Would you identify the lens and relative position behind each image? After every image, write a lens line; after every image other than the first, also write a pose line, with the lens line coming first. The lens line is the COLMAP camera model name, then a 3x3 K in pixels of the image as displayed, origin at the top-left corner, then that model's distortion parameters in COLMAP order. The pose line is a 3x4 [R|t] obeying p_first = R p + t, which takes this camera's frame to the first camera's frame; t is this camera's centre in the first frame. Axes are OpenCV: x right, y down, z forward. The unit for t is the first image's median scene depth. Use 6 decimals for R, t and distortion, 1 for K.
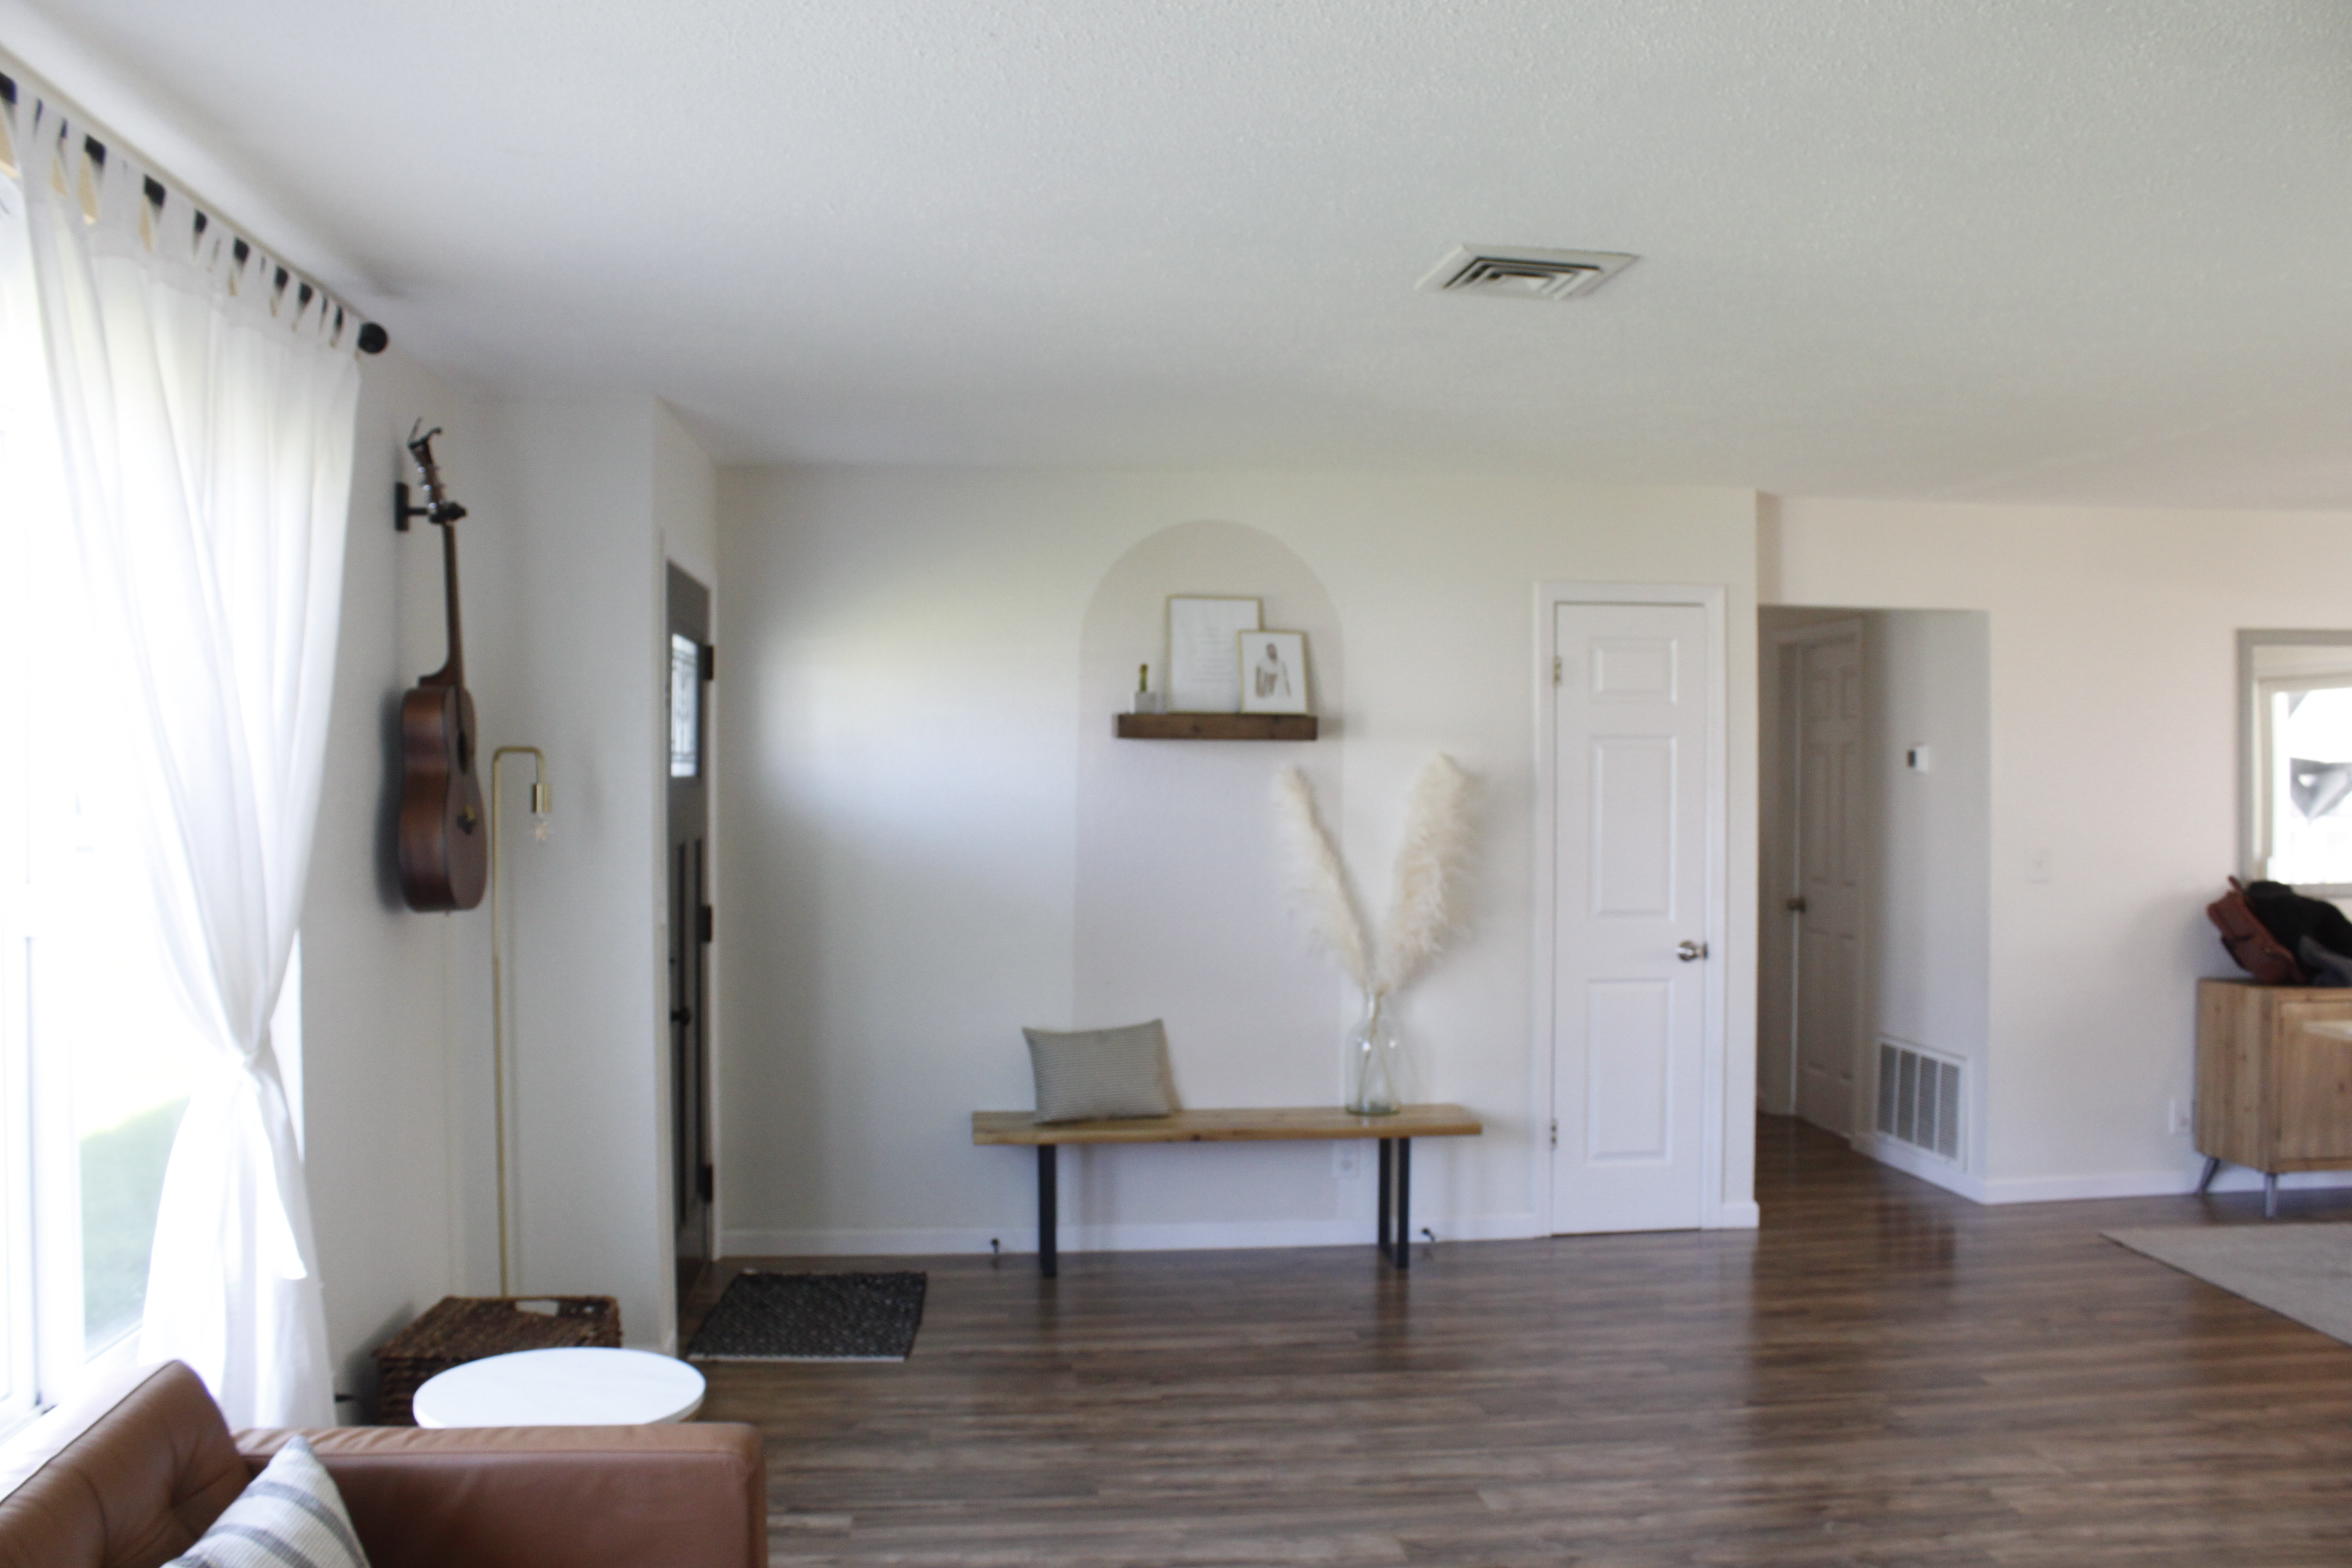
lens RADIAL K [[1970.4, 0, 1175.5], [0, 1970.4, 784.1], [0, 0, 1]] dist [-0.080963, -0.005474]
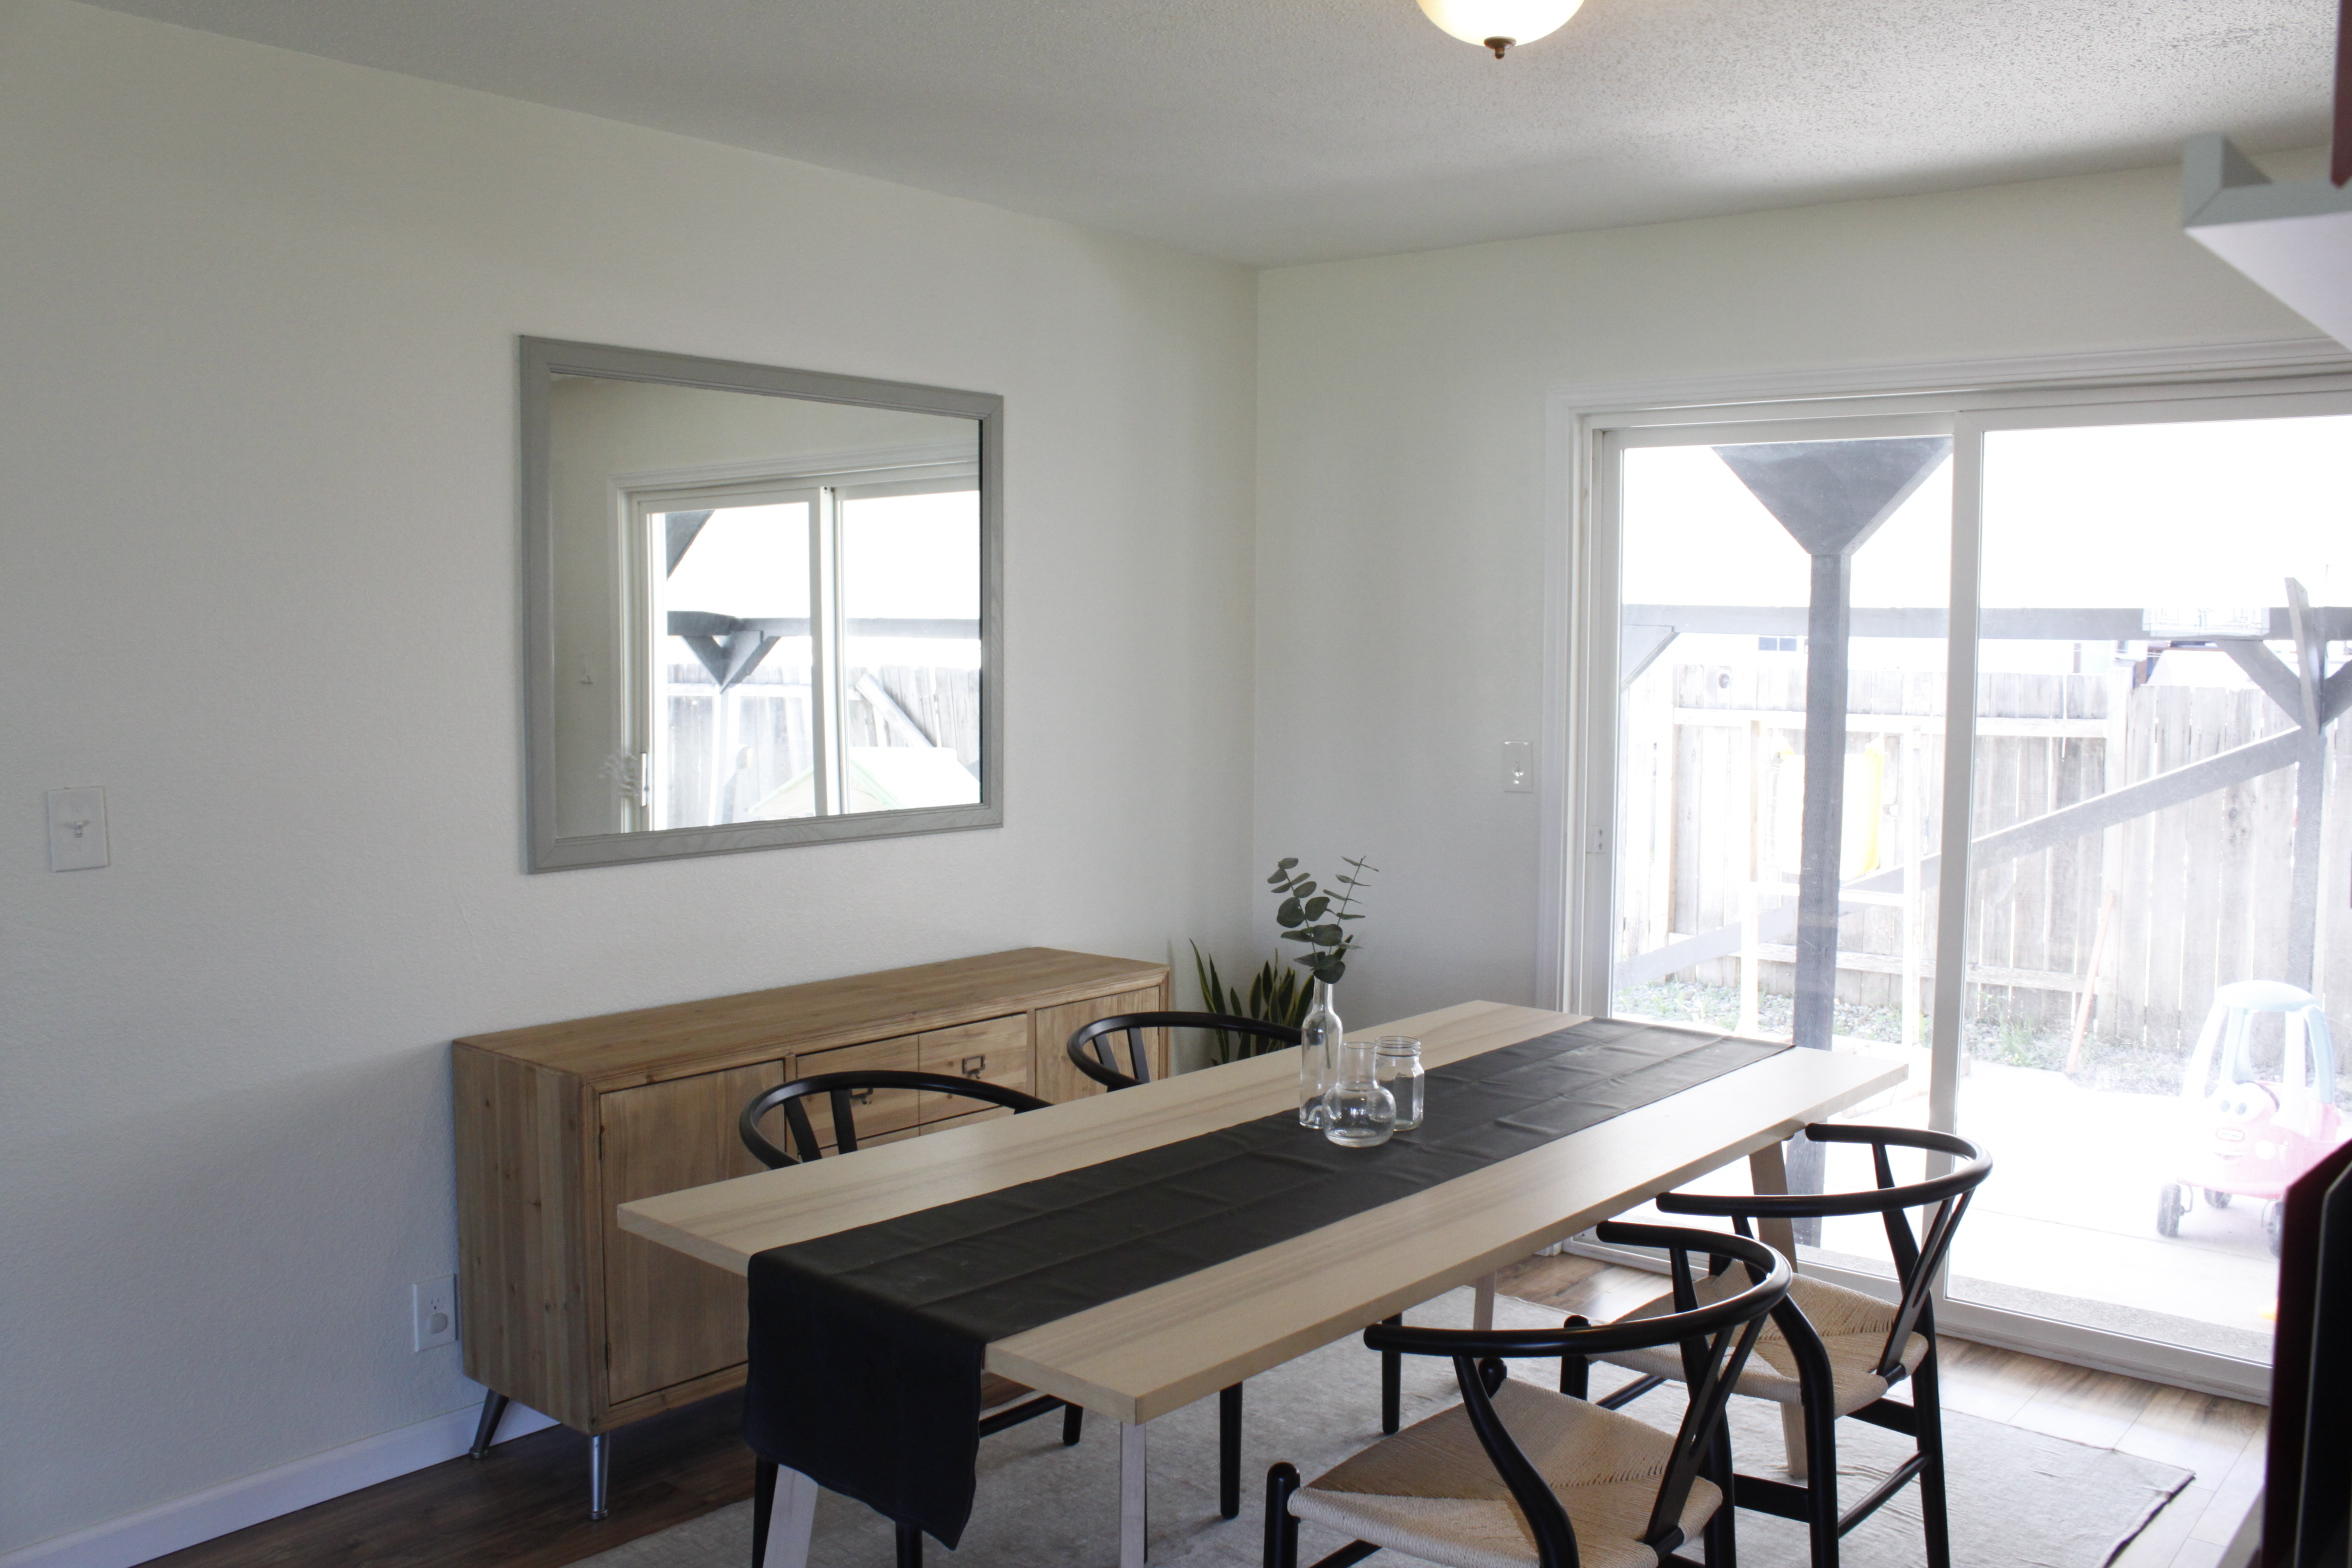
lens RADIAL K [[1970.4, 0, 1176.9], [0, 1970.4, 782.8], [0, 0, 1]] dist [-0.080963, -0.005474]
pose [[0.734431, -0.050435, 0.676806, 0.330211], [0.001992, 0.997391, 0.072163, -0.002316], [-0.678680, -0.051651, 0.732616, 0.502872]]
